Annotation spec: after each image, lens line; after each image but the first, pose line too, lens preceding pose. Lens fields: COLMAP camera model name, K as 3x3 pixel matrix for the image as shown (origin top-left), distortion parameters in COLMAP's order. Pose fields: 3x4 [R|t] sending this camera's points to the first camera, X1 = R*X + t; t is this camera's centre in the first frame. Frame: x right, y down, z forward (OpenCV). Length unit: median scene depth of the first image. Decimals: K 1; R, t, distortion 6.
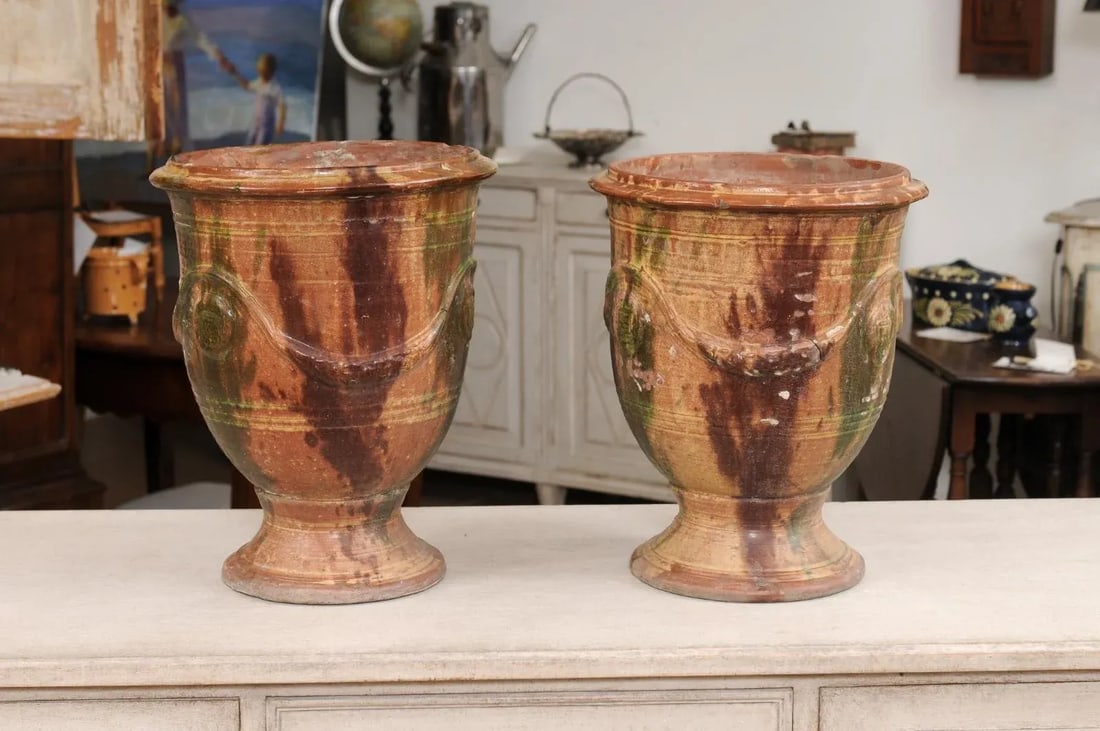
lens RADIAL K [[2334.7, 0, 550.0], [0, 2334.7, 365.5], [0, 0, 1]] dist [0.021410, 0.266753]
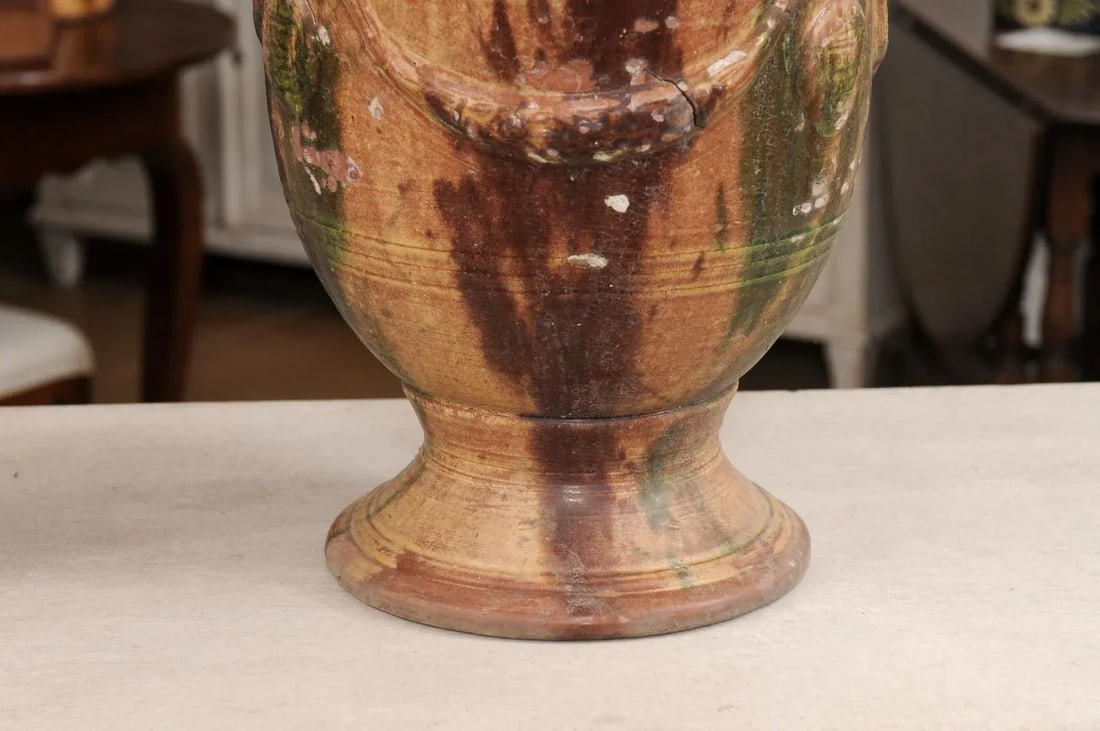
lens RADIAL K [[3156.8, 0, 550.0], [0, 3156.8, 365.5], [0, 0, 1]] dist [0.055307, 0.929592]
pose [[0.999983, -0.005690, 0.001522, 0.085844], [0.005527, 0.995782, 0.091584, -0.012548], [-0.002036, -0.091574, 0.995796, 0.378722]]
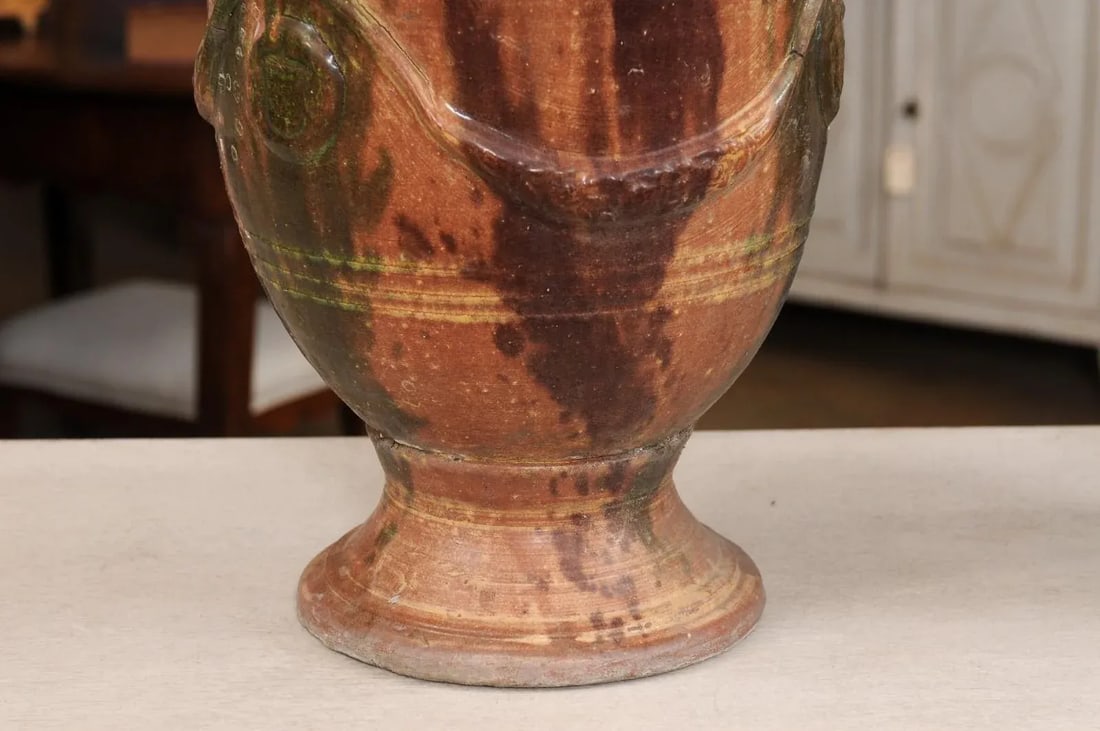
lens RADIAL K [[3156.8, 0, 550.0], [0, 3156.8, 365.5], [0, 0, 1]] dist [0.055307, 0.929592]
pose [[1.000000, 0.000215, -0.000301, -0.093872], [-0.000185, 0.995434, 0.095452, -0.022180], [0.000320, -0.095452, 0.995434, 0.385154]]
